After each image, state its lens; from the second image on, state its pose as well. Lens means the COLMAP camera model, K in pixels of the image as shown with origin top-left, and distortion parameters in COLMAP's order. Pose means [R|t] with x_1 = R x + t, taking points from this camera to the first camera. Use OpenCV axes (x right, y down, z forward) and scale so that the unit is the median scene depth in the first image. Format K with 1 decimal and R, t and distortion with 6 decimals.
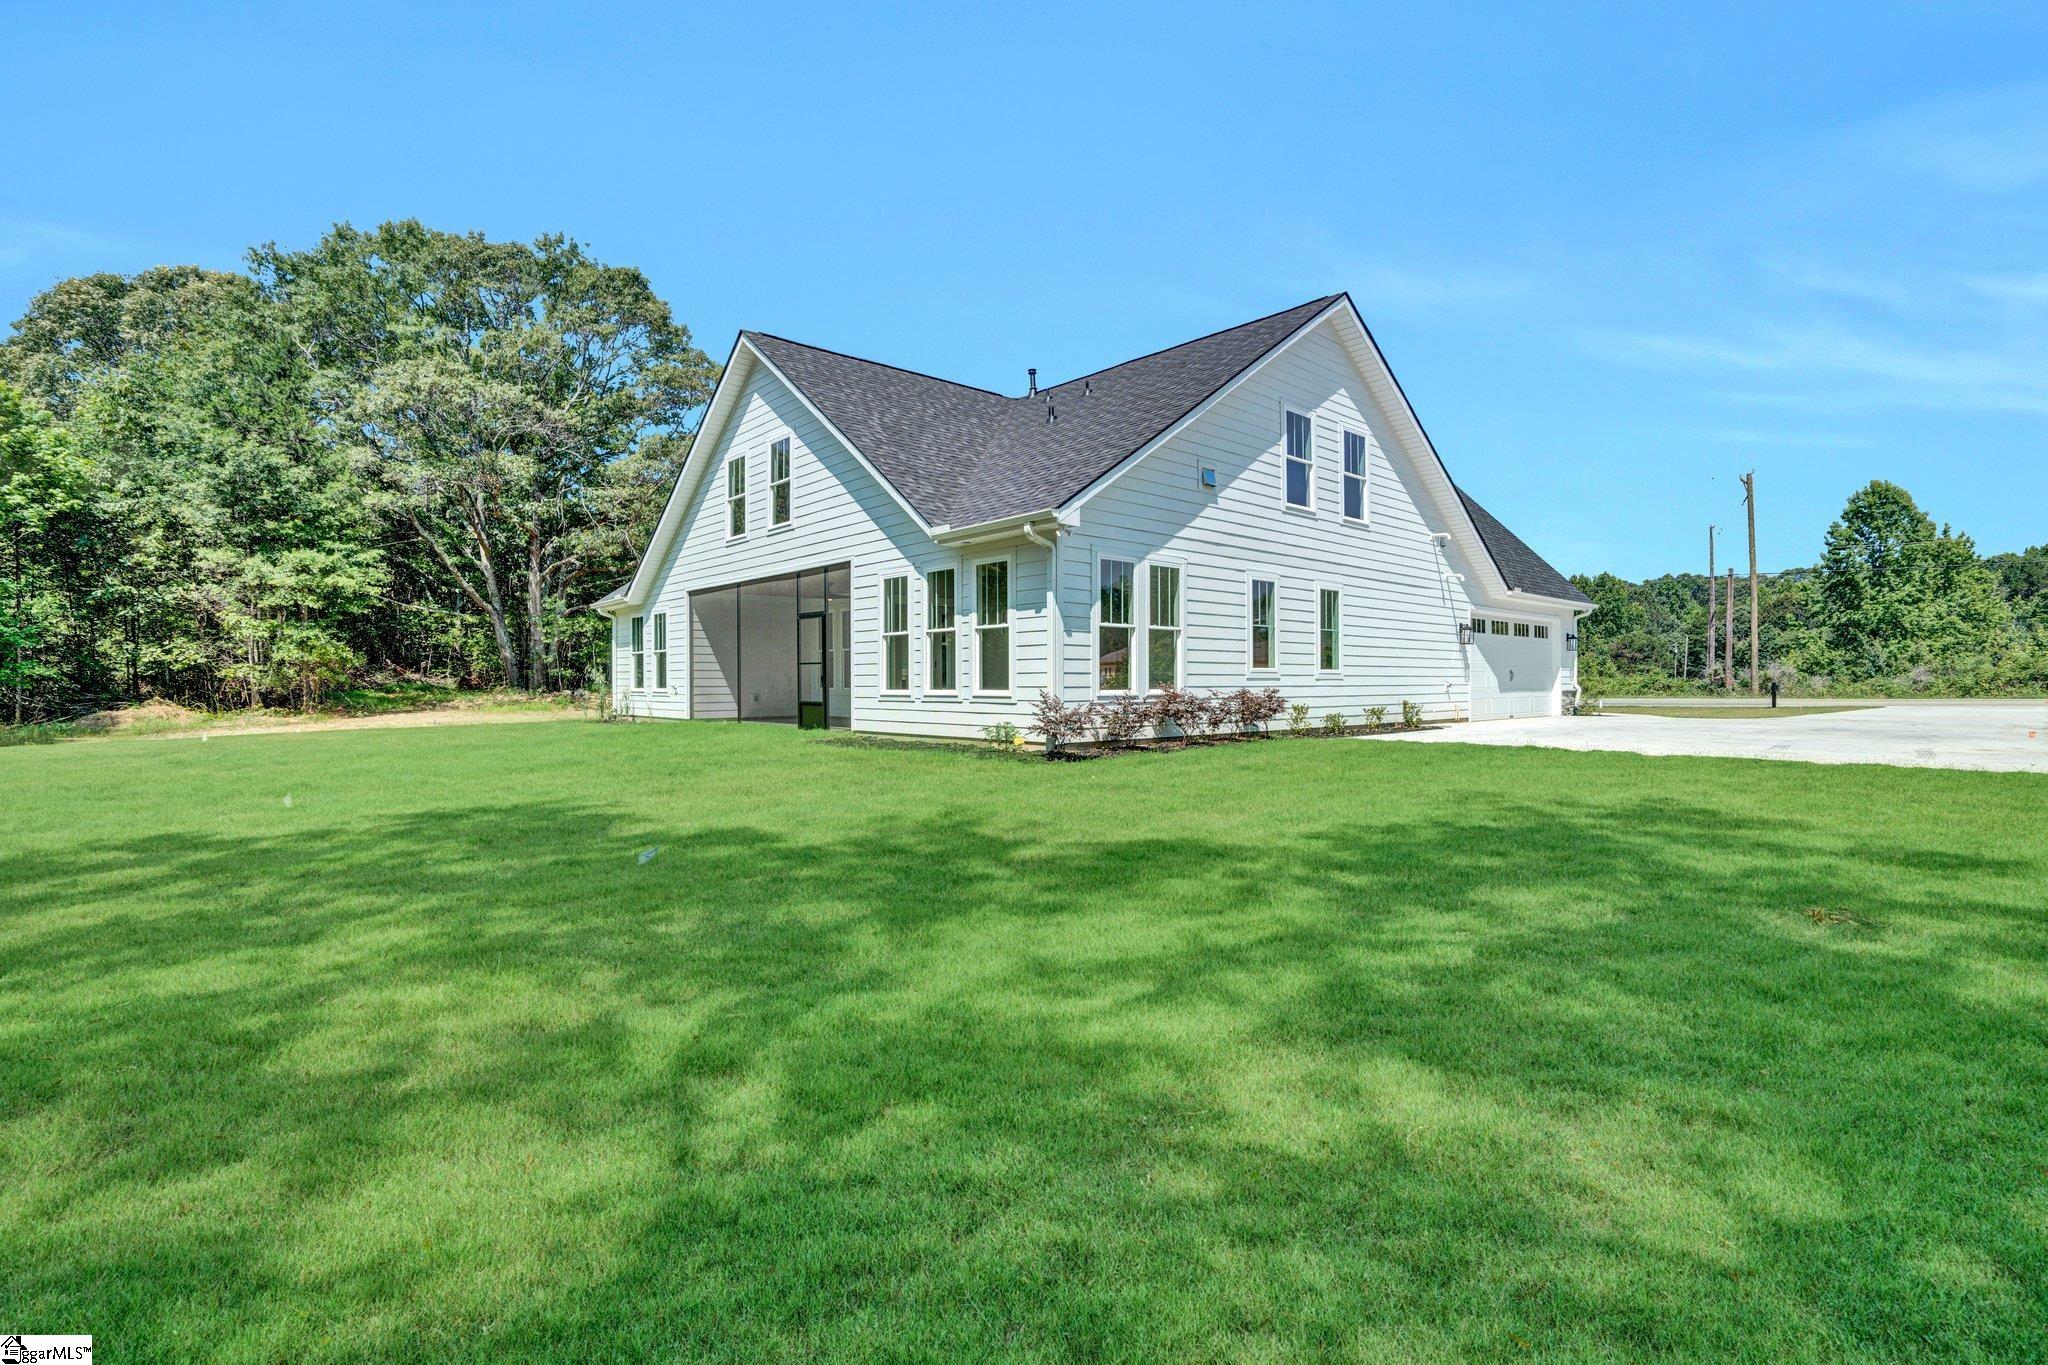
lens RADIAL K [[1003.9, 0, 1024.0], [0, 1003.9, 682.5], [0, 0, 1]] dist [-0.025228, -0.000044]
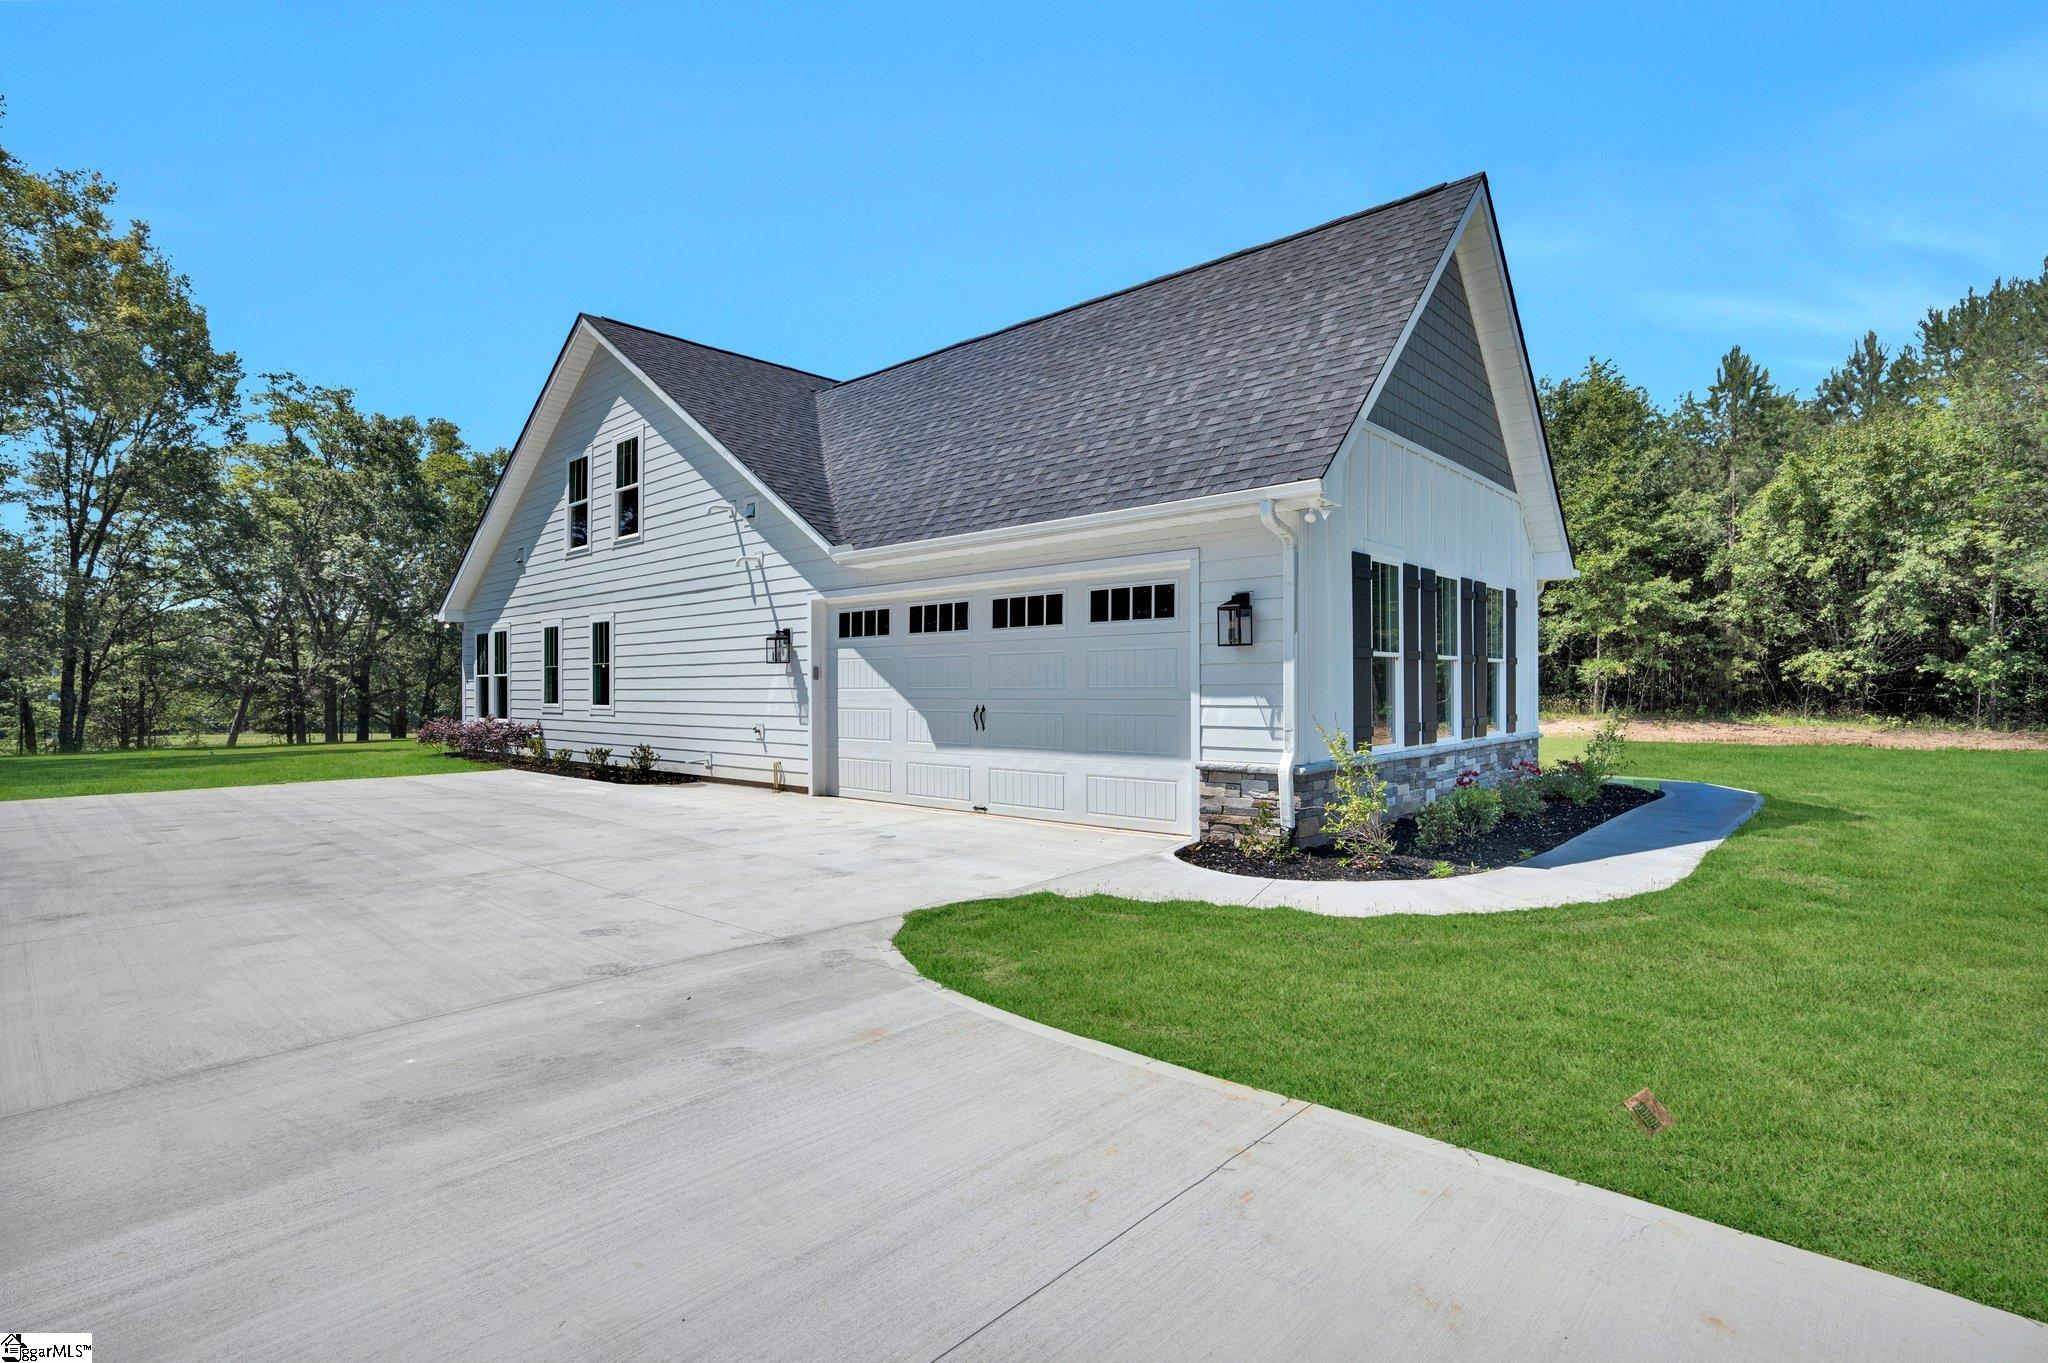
lens RADIAL K [[1003.9, 0, 1024.0], [0, 1003.9, 681.5], [0, 0, 1]] dist [-0.025228, -0.000044]
pose [[0.075835, -0.006356, -0.997100, 1.293532], [0.007864, 0.999952, -0.005776, -0.026579], [0.997089, -0.007403, 0.075882, 1.332282]]
